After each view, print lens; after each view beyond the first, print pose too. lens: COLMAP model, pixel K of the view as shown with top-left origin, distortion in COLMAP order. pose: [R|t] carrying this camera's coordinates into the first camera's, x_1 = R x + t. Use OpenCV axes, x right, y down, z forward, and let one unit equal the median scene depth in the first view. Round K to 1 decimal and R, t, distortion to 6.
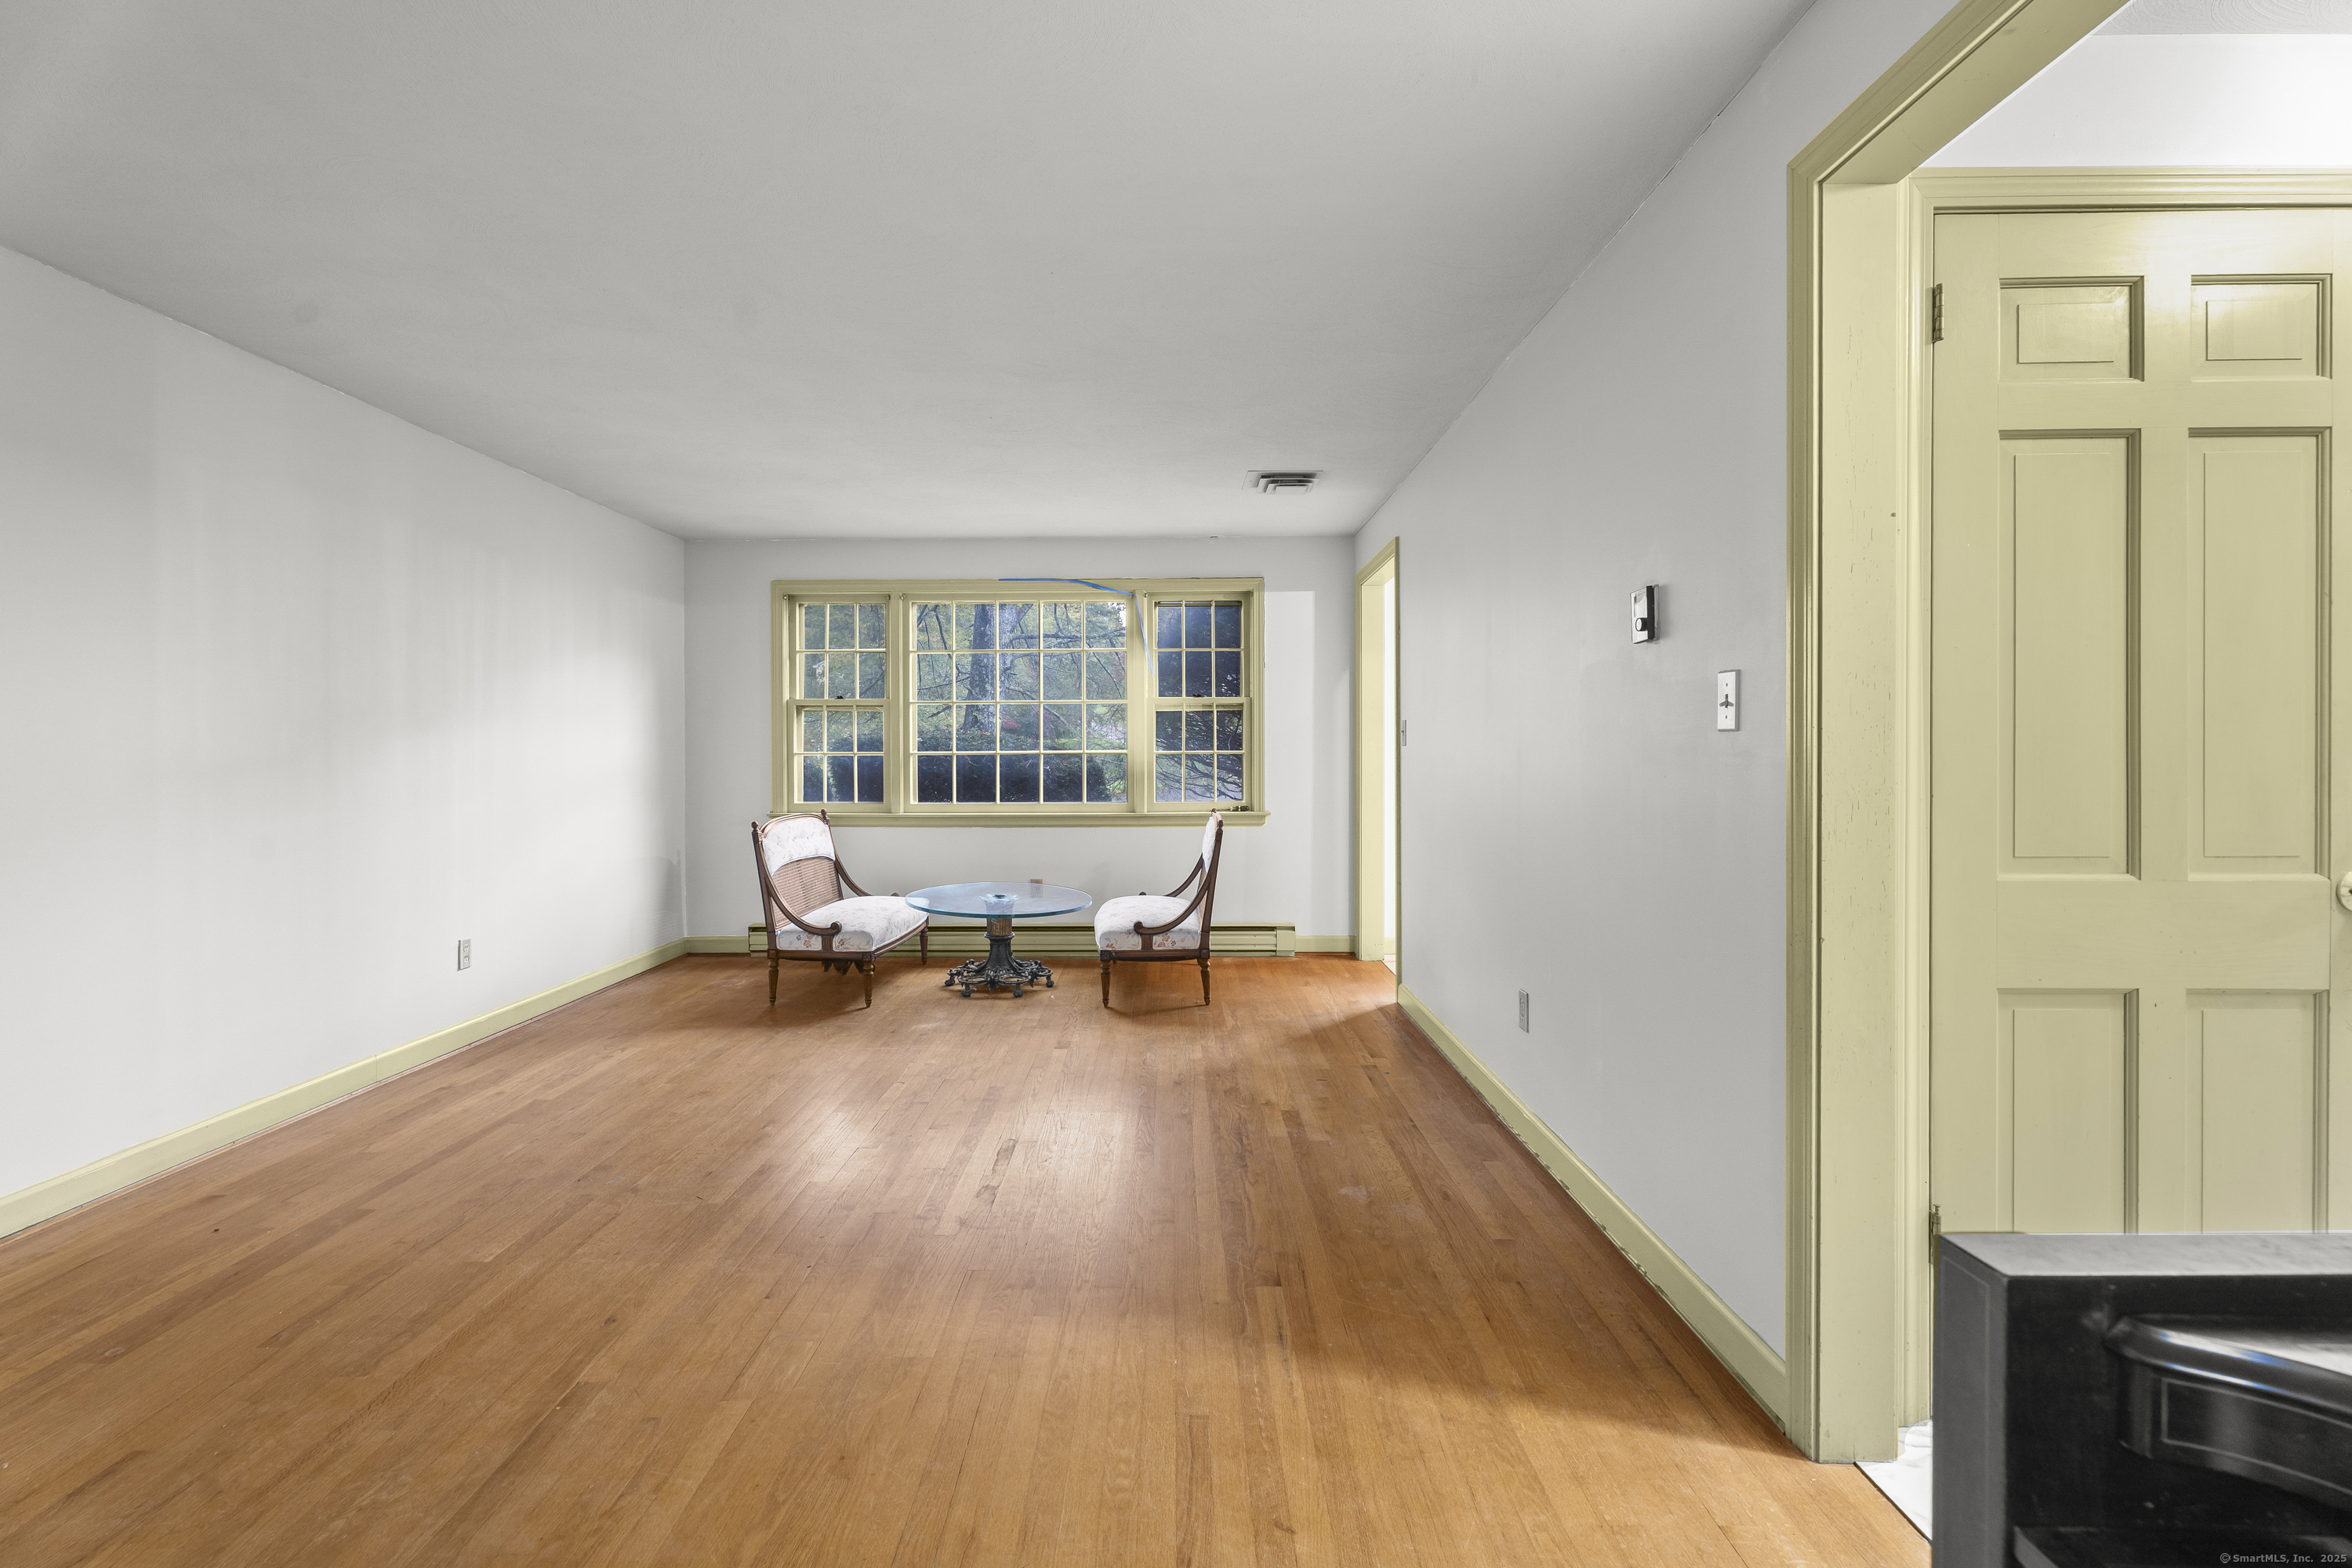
lens RADIAL K [[1061.9, 0, 1159.8], [0, 1061.9, 777.9], [0, 0, 1]] dist [0.000921, 0.001278]
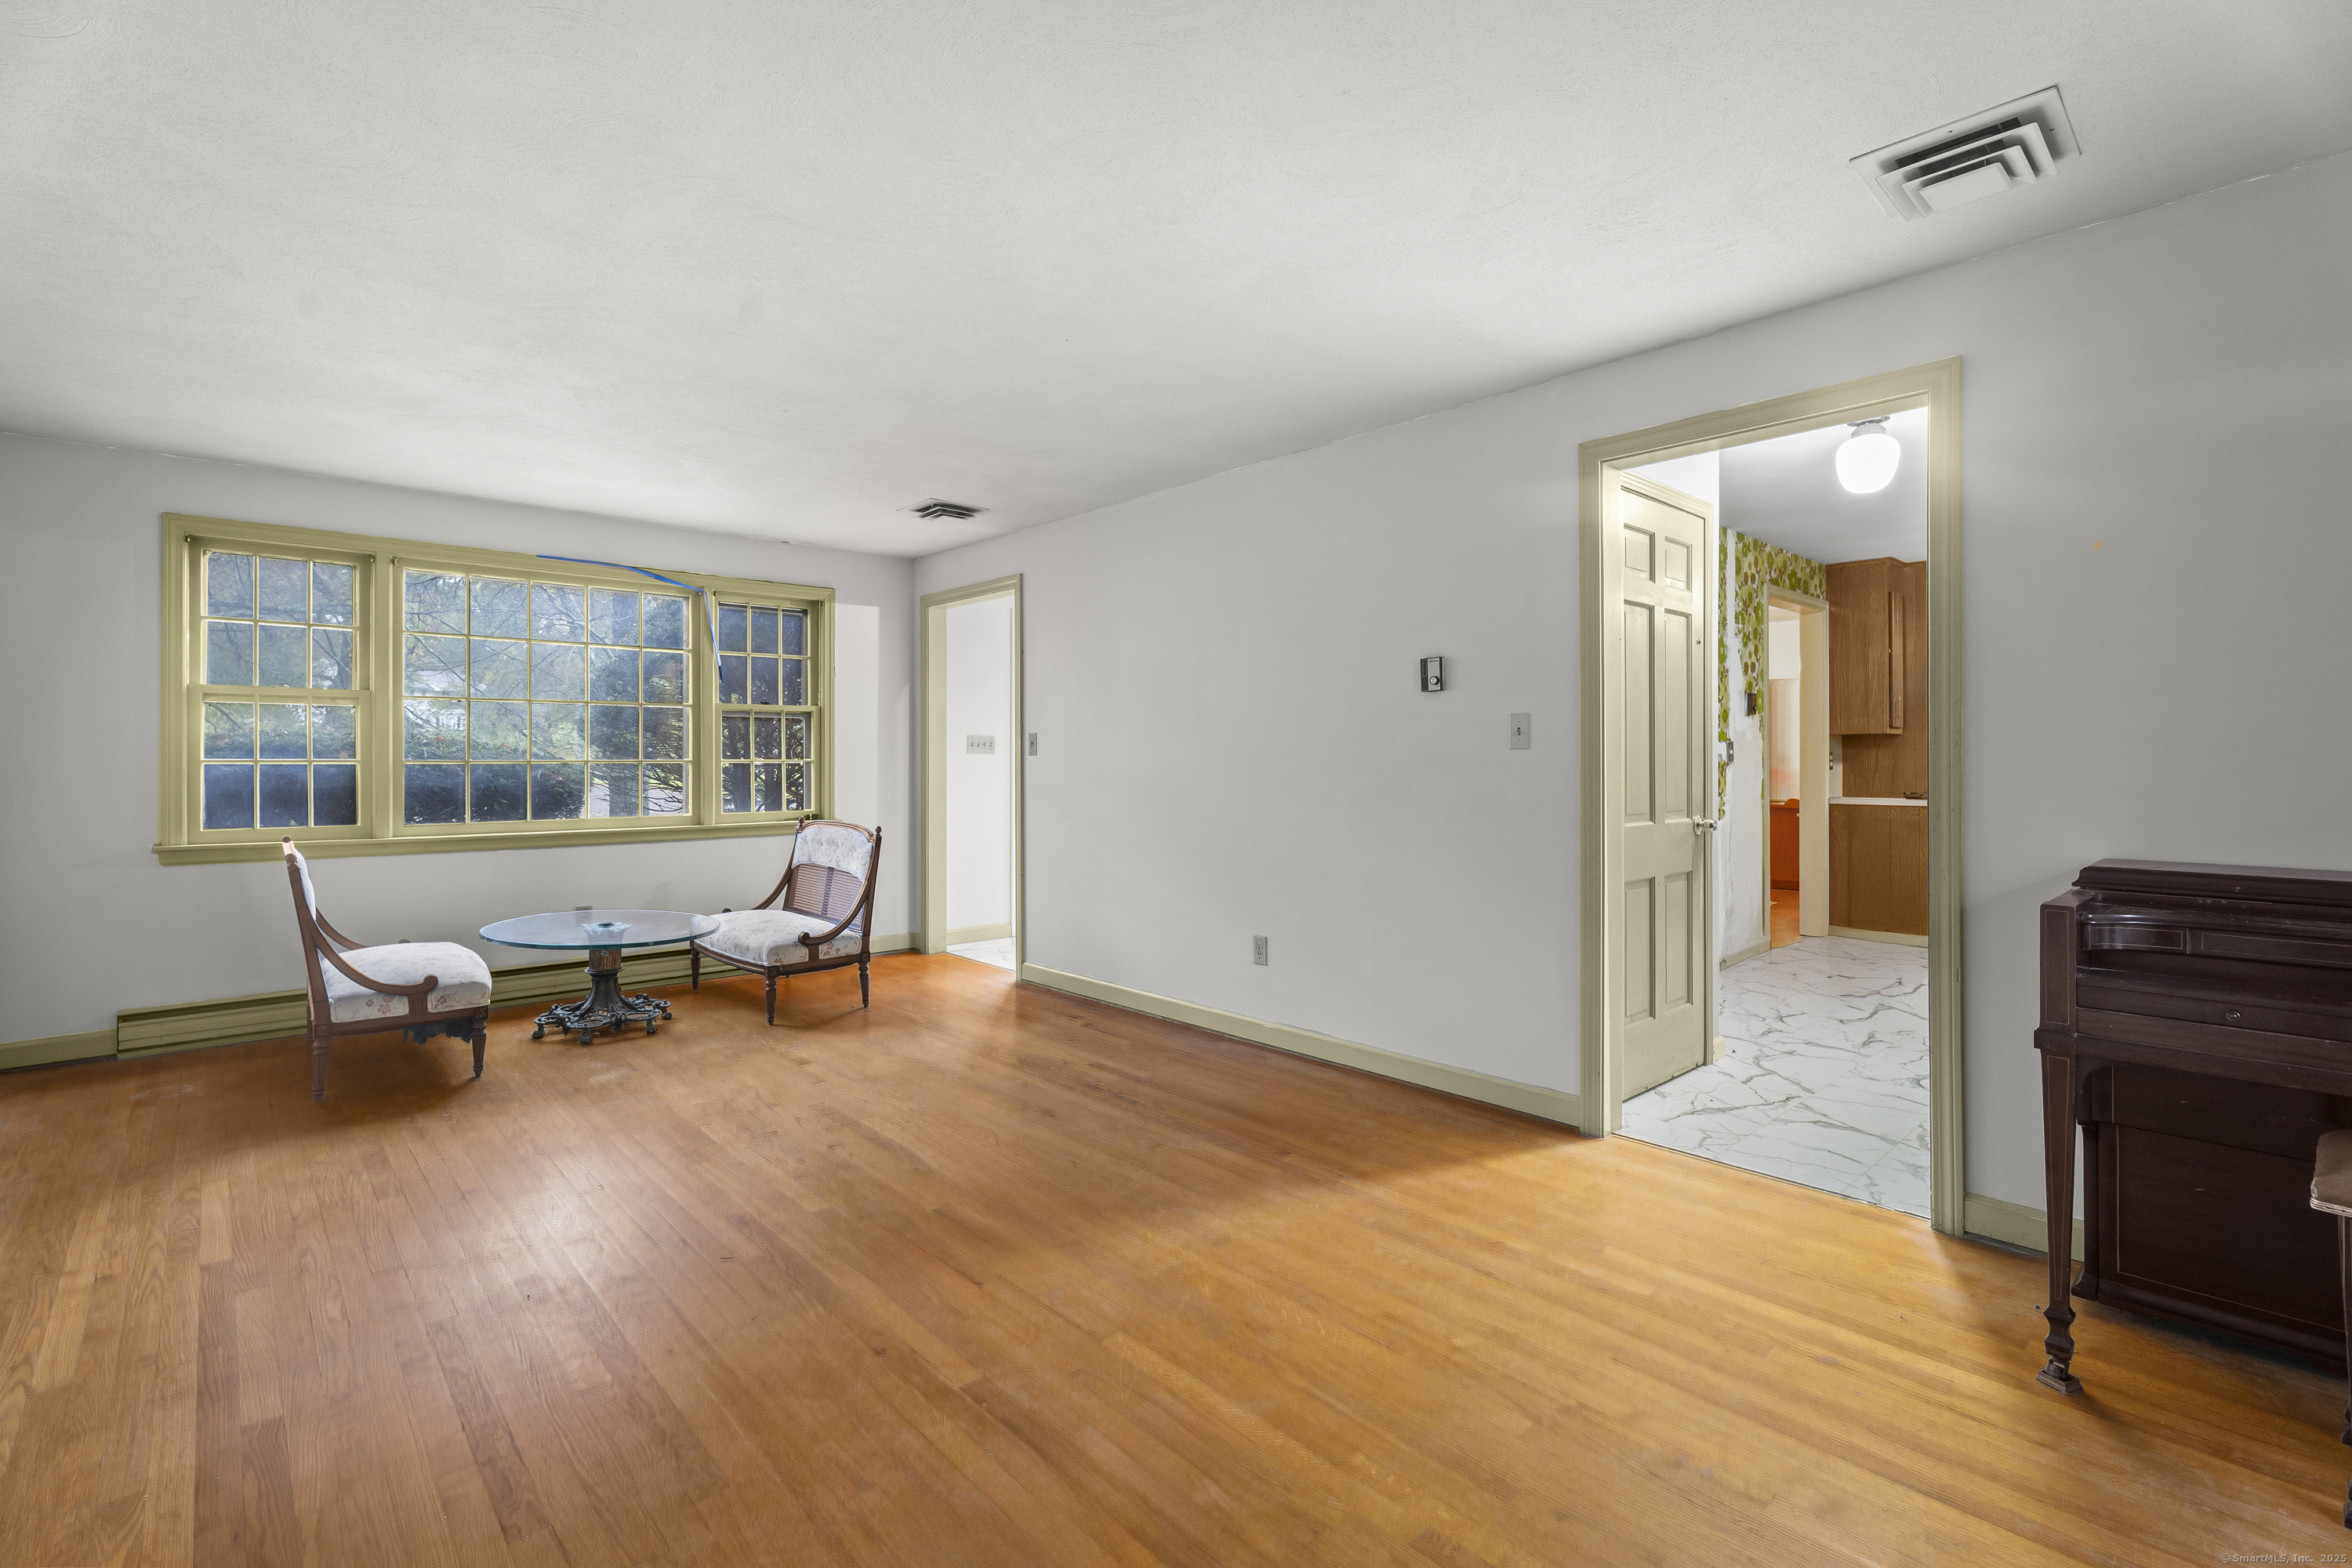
lens RADIAL K [[1061.9, 0, 1159.8], [0, 1061.9, 777.9], [0, 0, 1]] dist [0.000921, 0.001278]
pose [[0.733235, -0.009137, 0.679914, -0.443958], [0.014904, 0.999885, -0.002636, -0.000476], [-0.679812, 0.012066, 0.733287, 0.053621]]
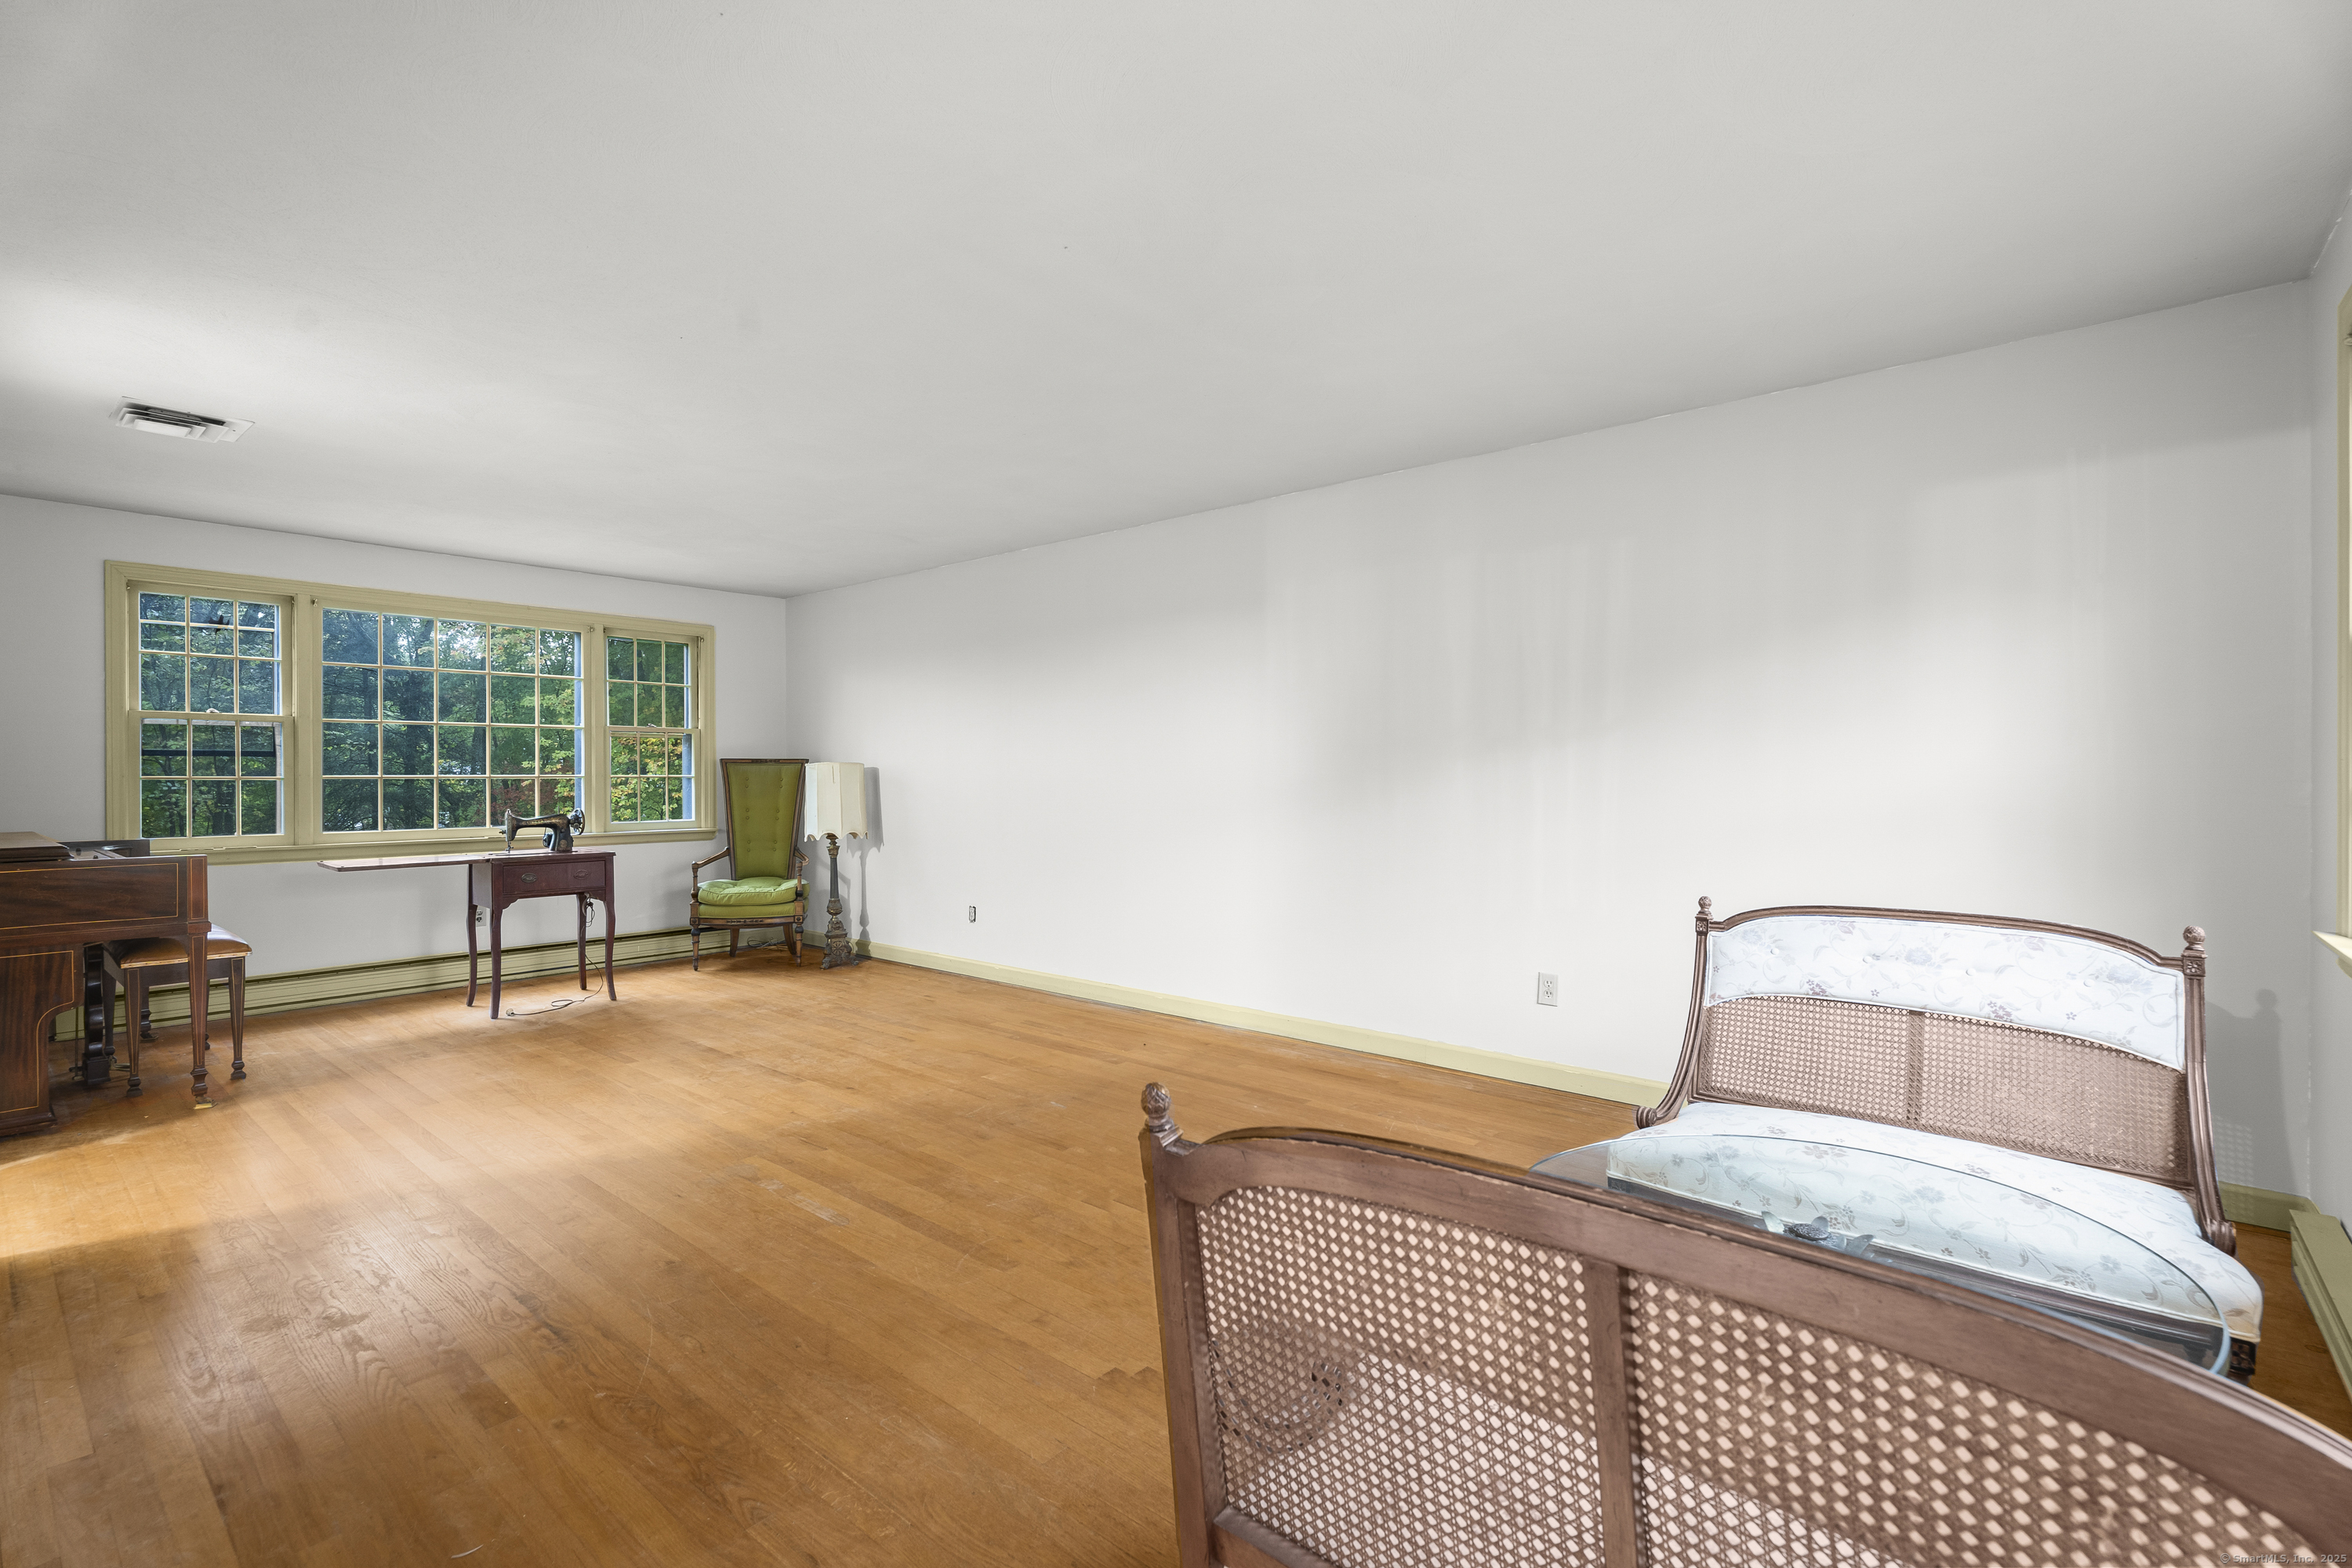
lens RADIAL K [[1061.9, 0, 1159.8], [0, 1061.9, 777.9], [0, 0, 1]] dist [0.000921, 0.001278]
pose [[-0.647776, 0.008043, -0.761788, 0.232397], [-0.015407, 0.999601, 0.023655, -0.030621], [0.761675, 0.027060, -0.647394, 1.155754]]
